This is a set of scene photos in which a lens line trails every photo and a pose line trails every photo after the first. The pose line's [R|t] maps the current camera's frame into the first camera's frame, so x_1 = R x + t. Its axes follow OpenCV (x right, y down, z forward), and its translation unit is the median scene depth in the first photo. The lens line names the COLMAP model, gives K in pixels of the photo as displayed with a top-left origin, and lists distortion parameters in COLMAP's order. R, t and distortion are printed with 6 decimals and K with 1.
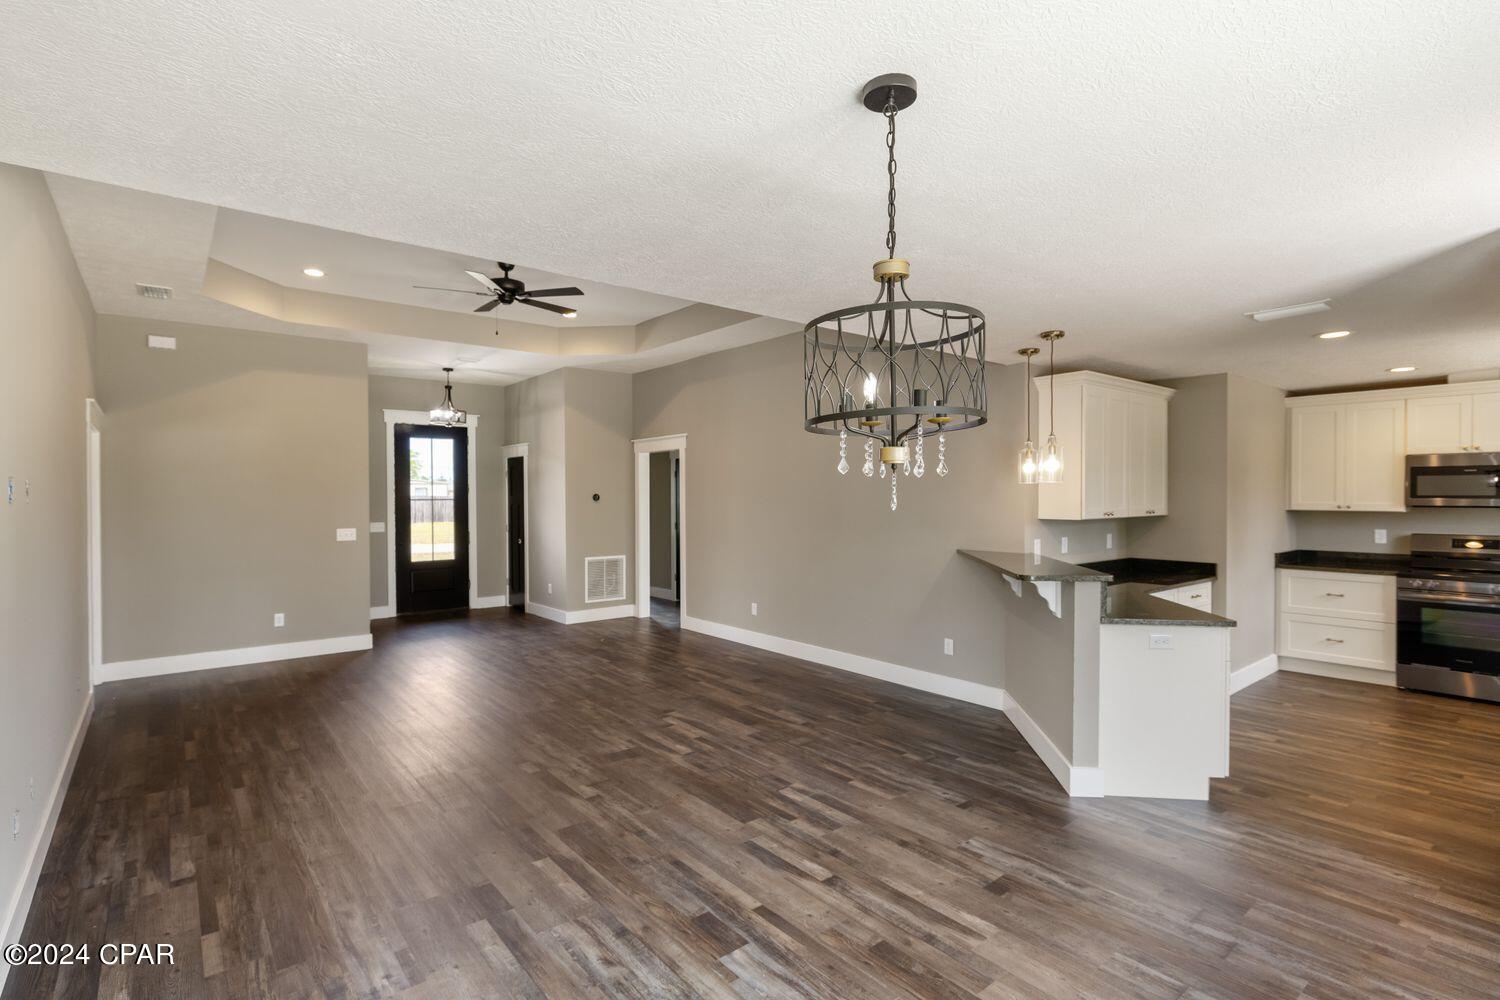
lens RADIAL K [[723.9, 0, 750.0], [0, 723.9, 500.0], [0, 0, 1]] dist [0.000628, 0.000496]
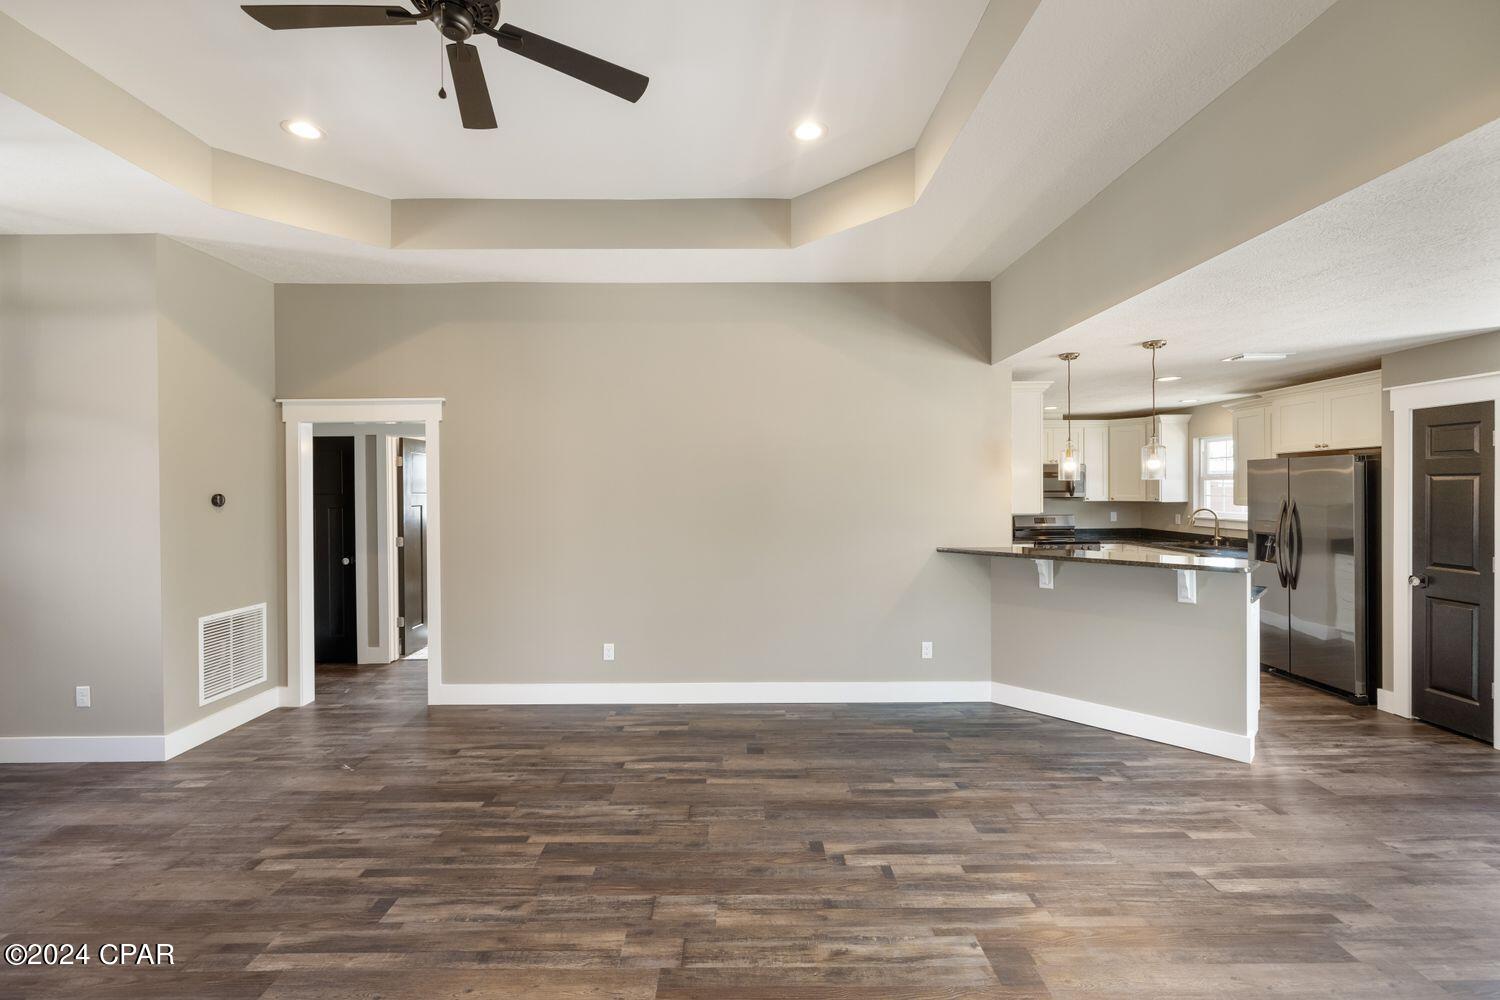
lens RADIAL K [[631.2, 0, 739.8], [0, 631.2, 493.8], [0, 0, 1]] dist [0.000014, -0.000254]
pose [[0.627481, -0.009086, 0.778579, -0.537921], [0.010092, 0.999943, 0.003536, -0.009965], [-0.778566, 0.005639, 0.627537, 0.677062]]
